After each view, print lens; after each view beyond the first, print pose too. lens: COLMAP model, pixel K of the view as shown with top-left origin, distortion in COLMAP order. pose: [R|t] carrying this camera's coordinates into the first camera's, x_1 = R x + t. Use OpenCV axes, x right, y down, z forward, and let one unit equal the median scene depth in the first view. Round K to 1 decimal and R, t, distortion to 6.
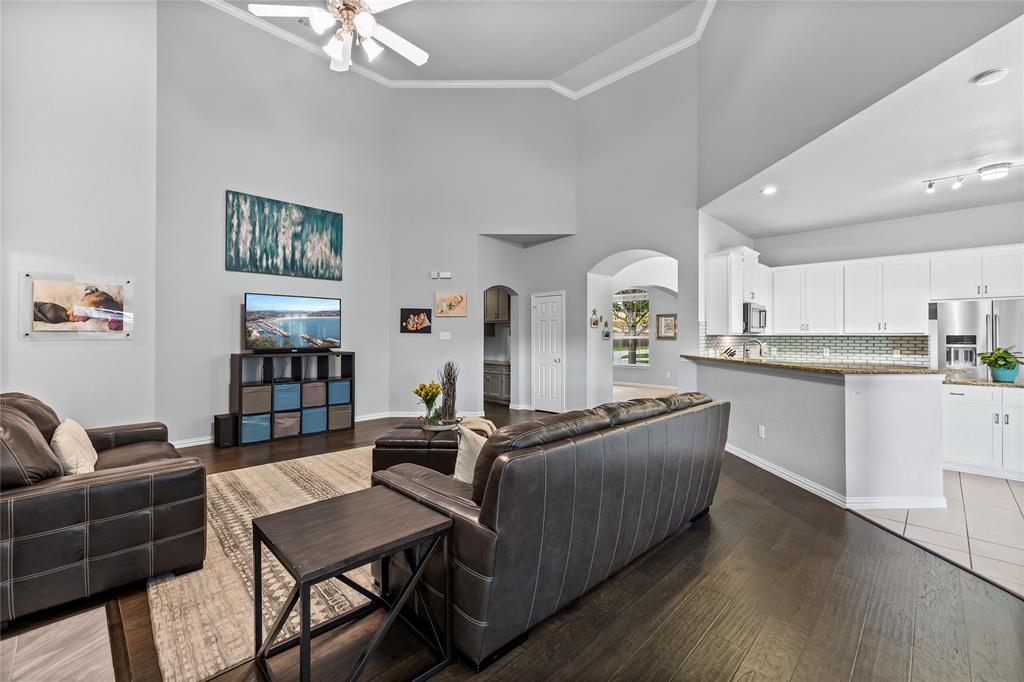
lens RADIAL K [[434.3, 0, 504.0], [0, 434.3, 334.2], [0, 0, 1]] dist [-0.000283, 0.000616]
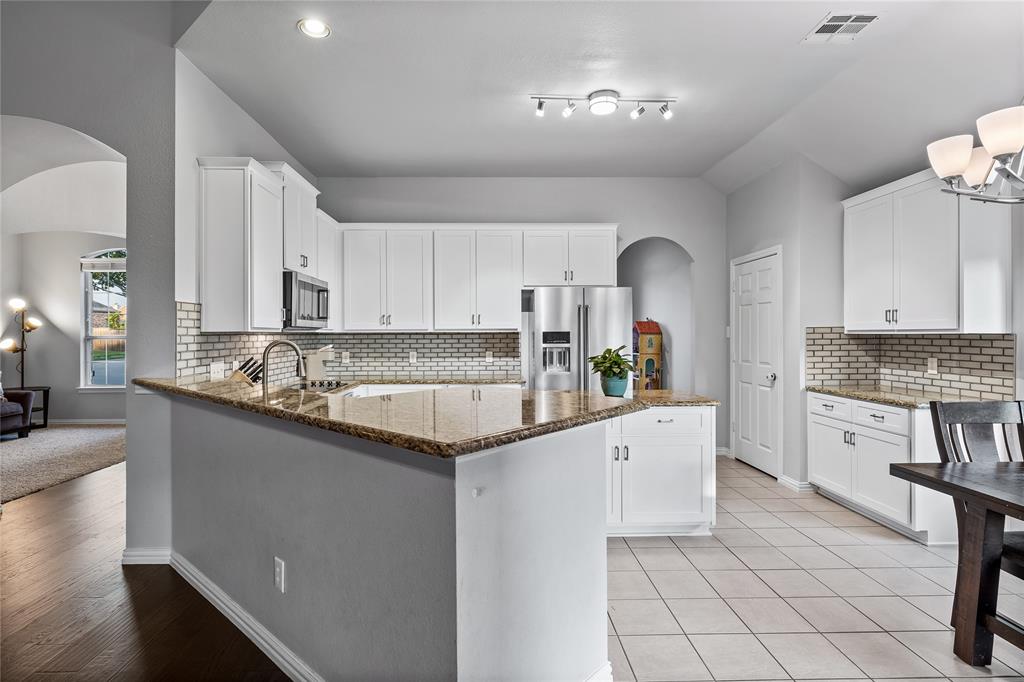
lens RADIAL K [[512.0, 0, 502.6], [0, 512.0, 331.2], [0, 0, 1]] dist [-0.000006, 0.000577]
pose [[0.688889, -0.001103, 0.724866, 0.287216], [0.001824, 0.999998, -0.000213, 0.001455], [-0.724864, 0.001469, 0.688890, 0.385180]]
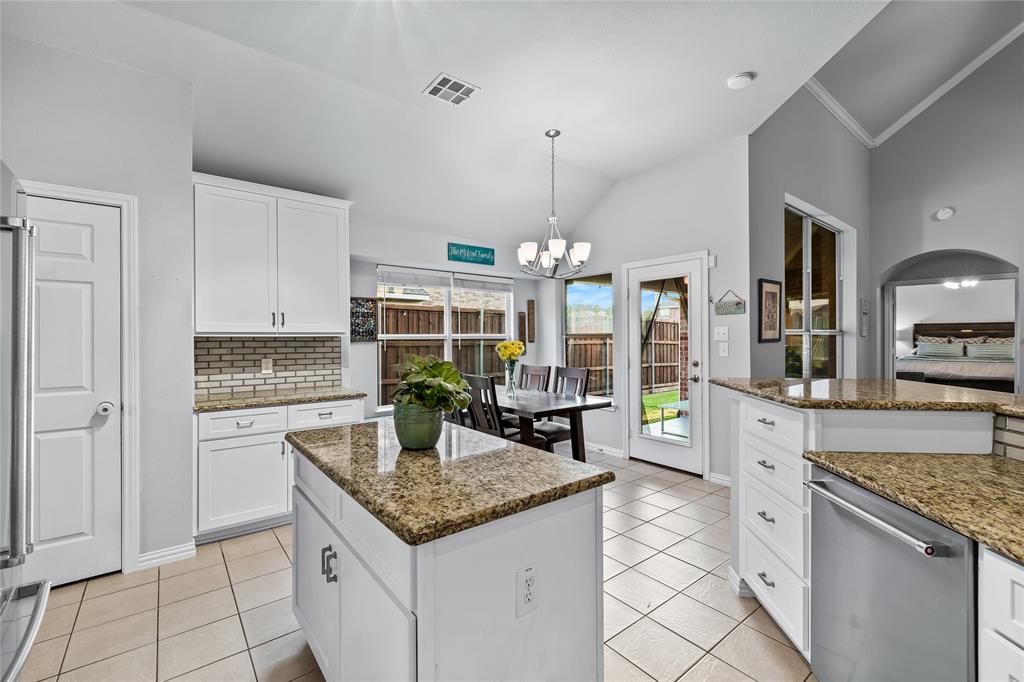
lens RADIAL K [[434.3, 0, 508.1], [0, 434.3, 338.7], [0, 0, 1]] dist [-0.000283, 0.000616]
pose [[-0.993231, -0.001284, 0.116147, 0.715336], [-0.001087, 0.999998, 0.001762, 0.006919], [-0.116149, 0.001624, -0.993231, 0.963524]]
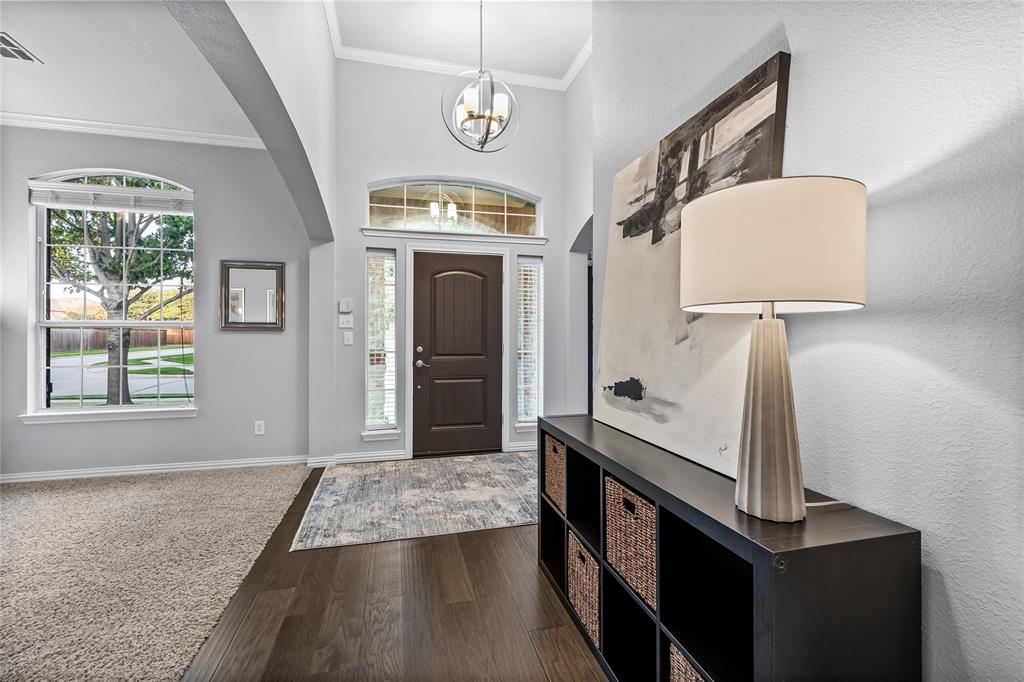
lens RADIAL K [[434.3, 0, 510.9], [0, 434.3, 335.5], [0, 0, 1]] dist [-0.000283, 0.000616]
pose [[0.510961, 0.000608, 0.859604, 0.314071], [-0.005055, 0.999985, 0.002298, 0.025475], [-0.859589, -0.005519, 0.510956, 1.146058]]
